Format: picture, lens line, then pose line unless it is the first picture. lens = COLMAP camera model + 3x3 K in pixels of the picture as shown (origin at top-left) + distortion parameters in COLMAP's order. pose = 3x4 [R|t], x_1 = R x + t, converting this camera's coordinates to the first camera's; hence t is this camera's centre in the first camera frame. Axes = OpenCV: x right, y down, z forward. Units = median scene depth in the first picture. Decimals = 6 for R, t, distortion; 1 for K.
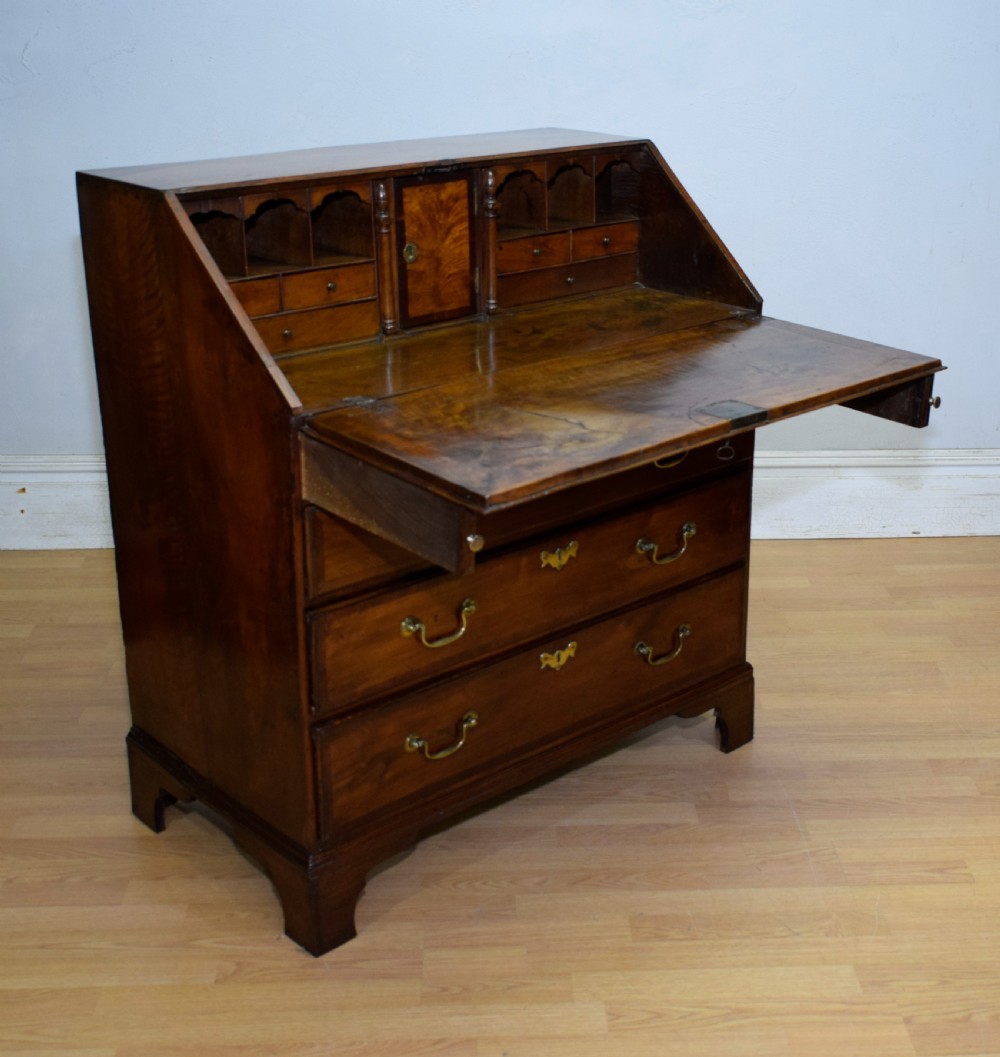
lens RADIAL K [[1512.5, 0, 561.2], [0, 1512.5, 541.9], [0, 0, 1]] dist [-0.023171, 0.000000]
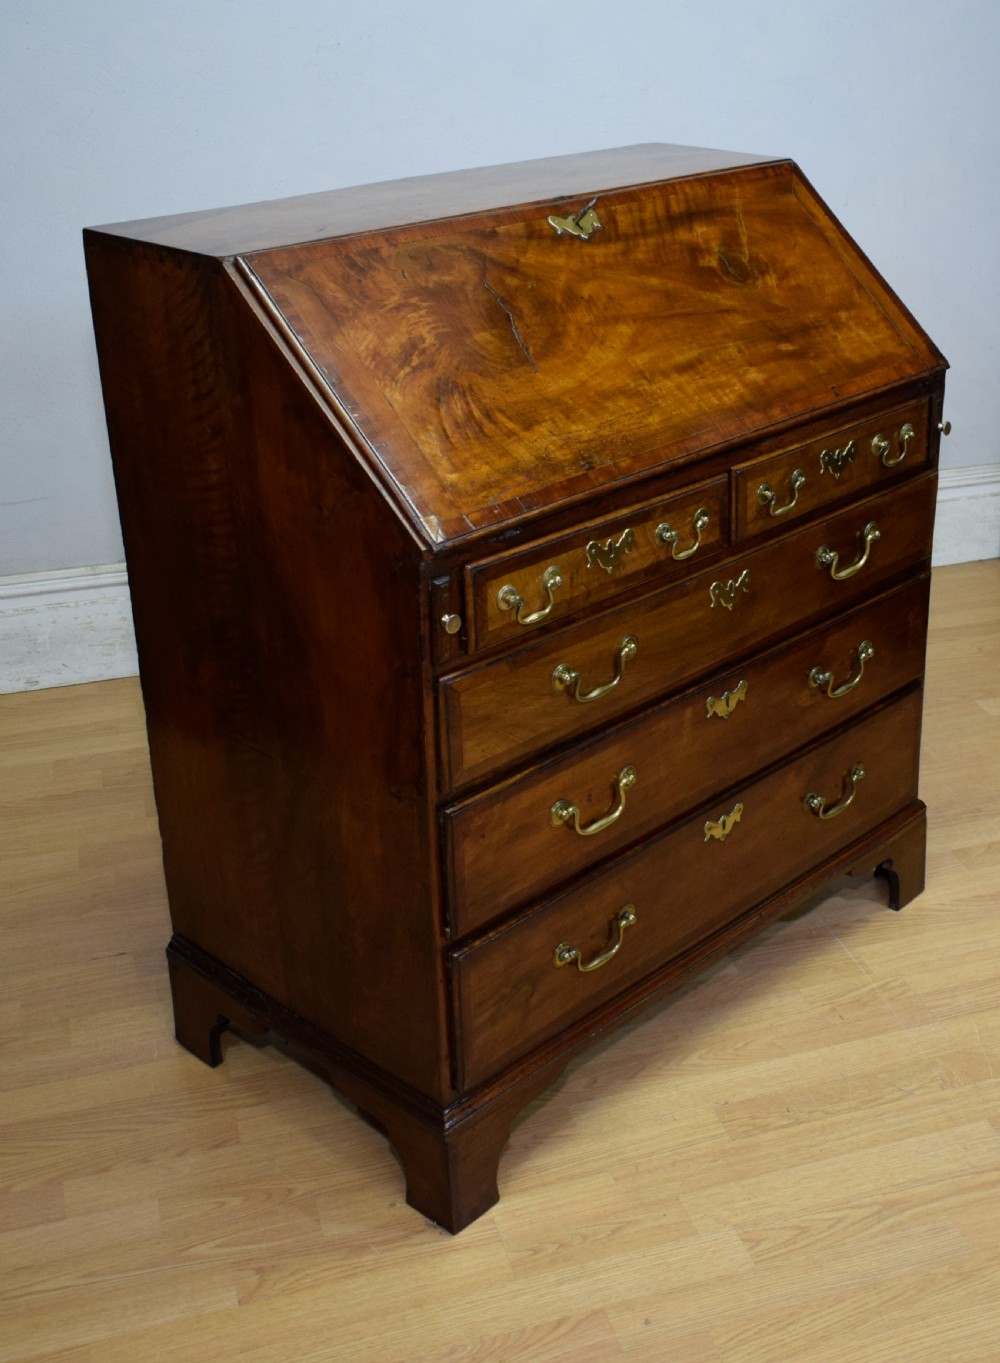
lens RADIAL K [[1676.3, 0, 654.1], [0, 1676.3, 651.2], [0, 0, 1]] dist [-0.028084, 0.000000]
pose [[0.994992, -0.044777, 0.089365, -0.117025], [0.040180, 0.997808, 0.052590, -0.065052], [-0.091524, -0.048736, 0.994610, 0.135272]]
